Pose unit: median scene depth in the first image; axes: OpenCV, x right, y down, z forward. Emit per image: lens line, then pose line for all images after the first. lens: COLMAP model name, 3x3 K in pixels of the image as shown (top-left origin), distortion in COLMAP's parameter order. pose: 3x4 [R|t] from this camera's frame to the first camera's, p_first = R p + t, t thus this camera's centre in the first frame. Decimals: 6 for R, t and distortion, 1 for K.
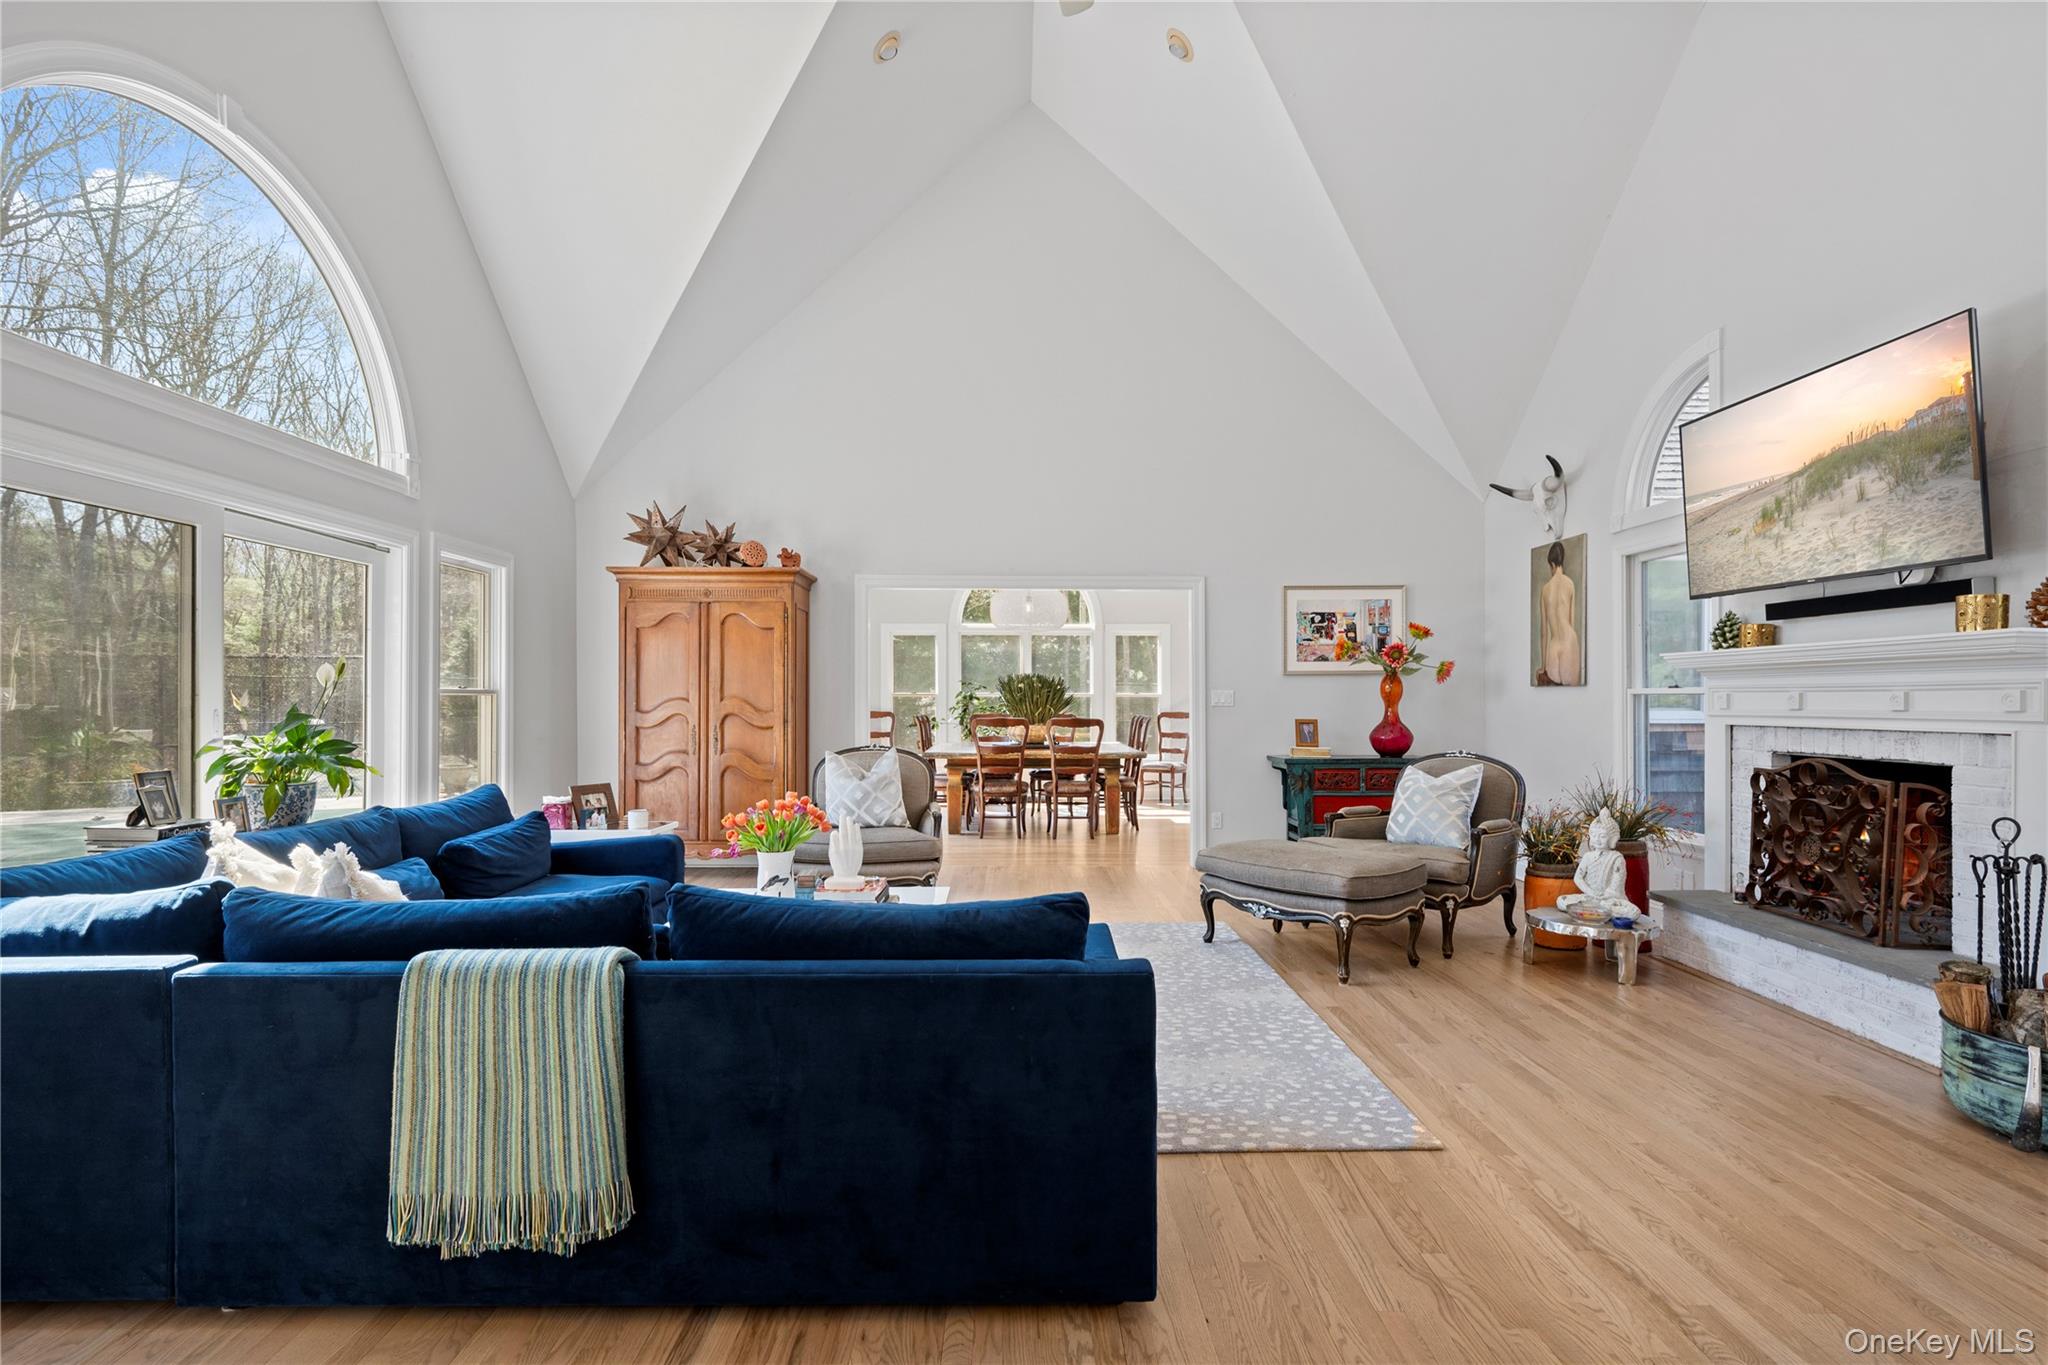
lens RADIAL K [[988.9, 0, 1016.7], [0, 988.9, 697.5], [0, 0, 1]] dist [0.000820, -0.001651]
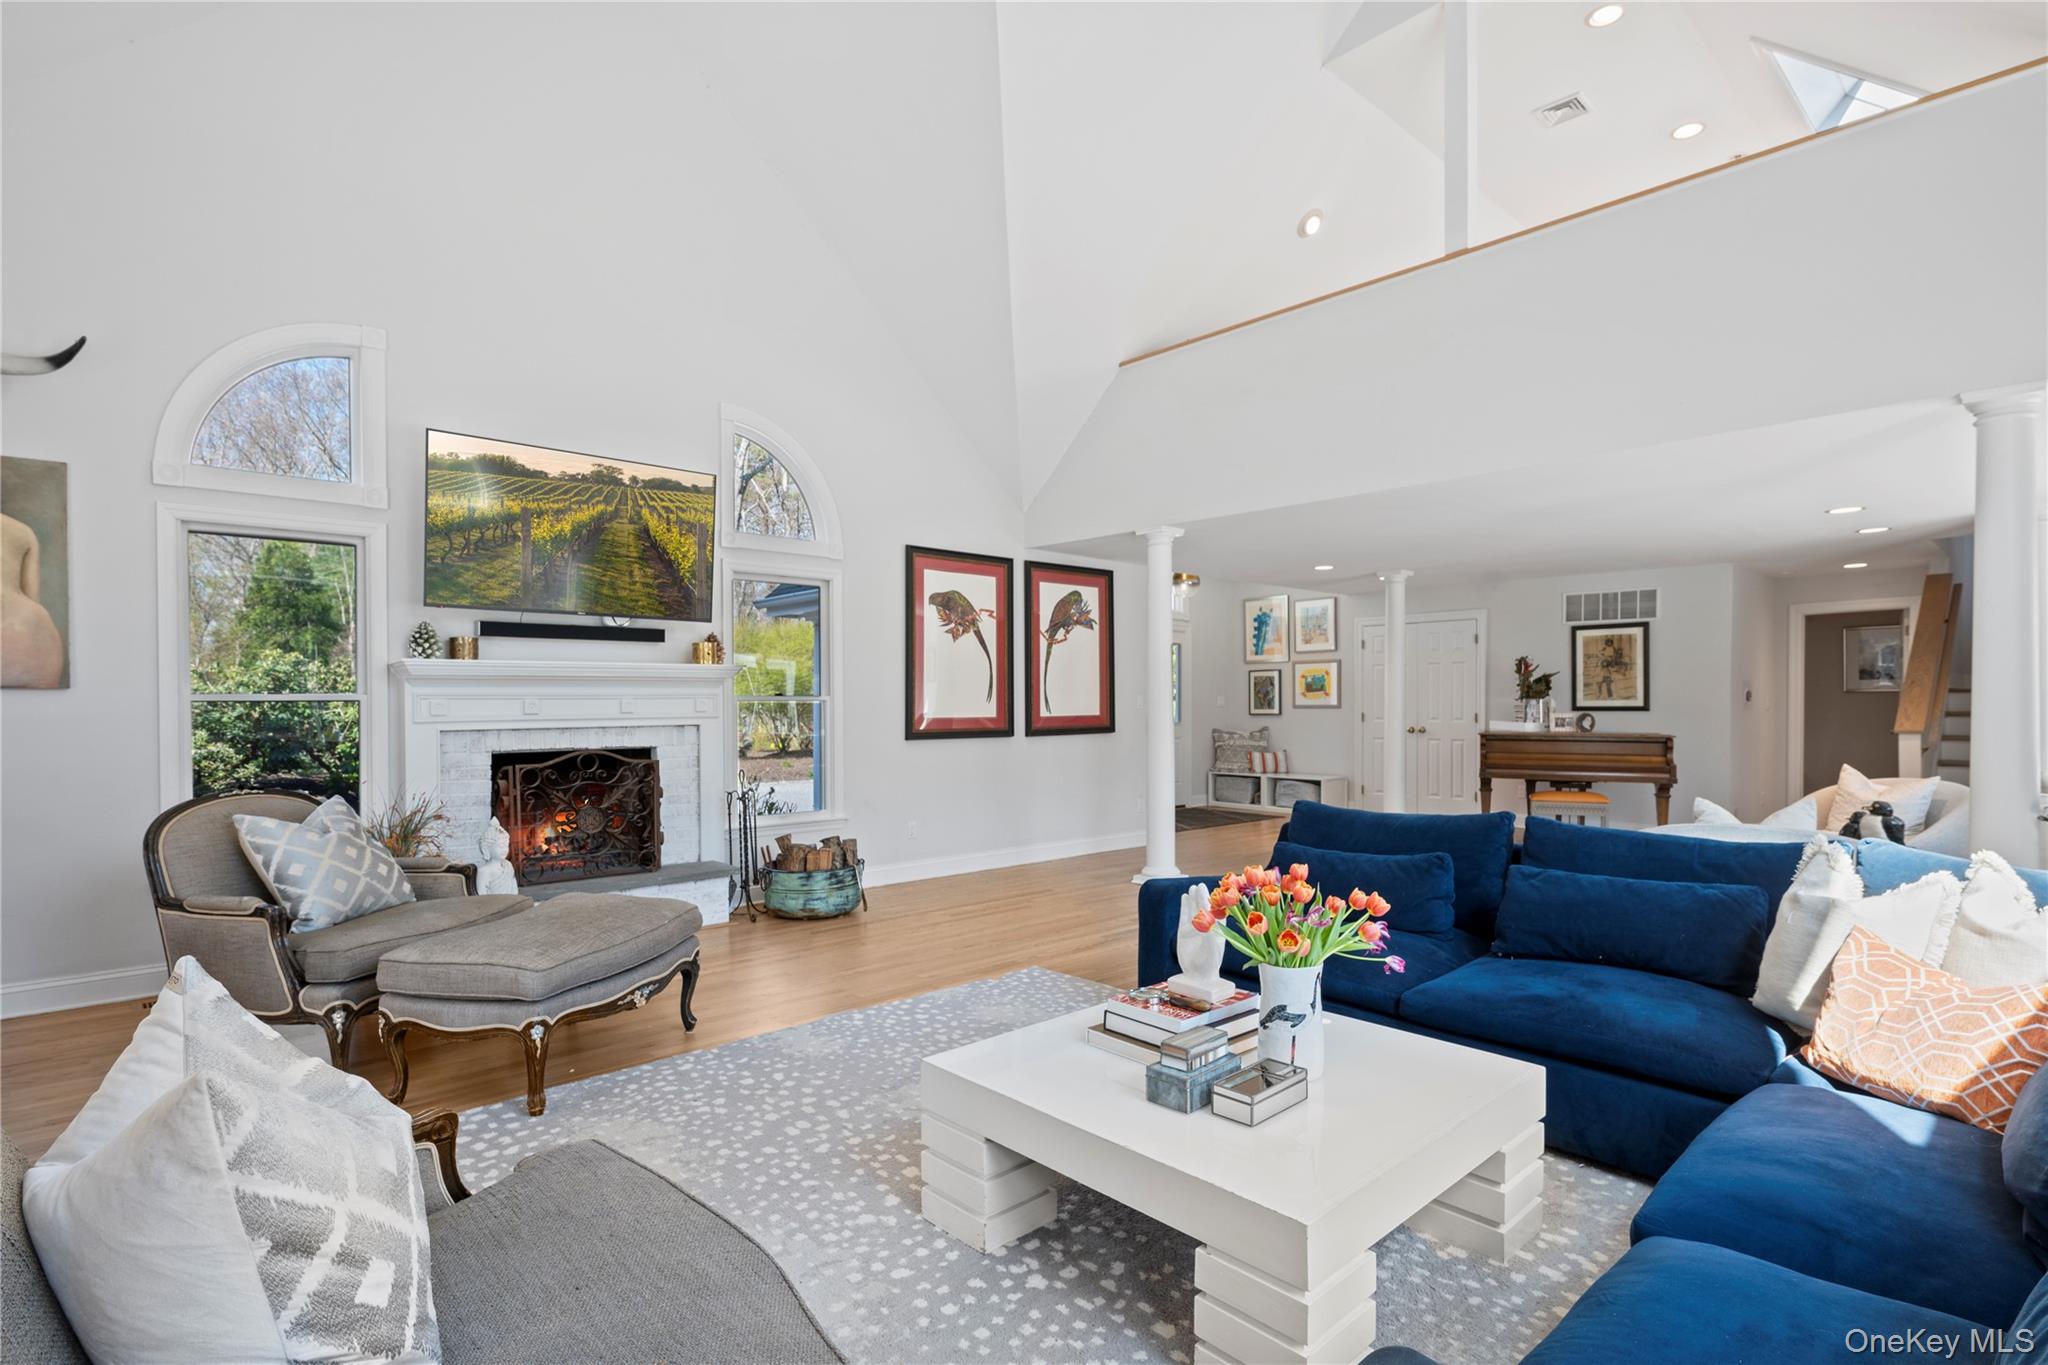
lens RADIAL K [[988.9, 0, 1020.4], [0, 988.9, 705.4], [0, 0, 1]] dist [0.000820, -0.001651]
pose [[-0.665794, -0.001395, 0.746134, -0.521260], [0.003957, 0.999978, 0.005400, -0.002538], [-0.746125, 0.006548, -0.665774, 1.371192]]
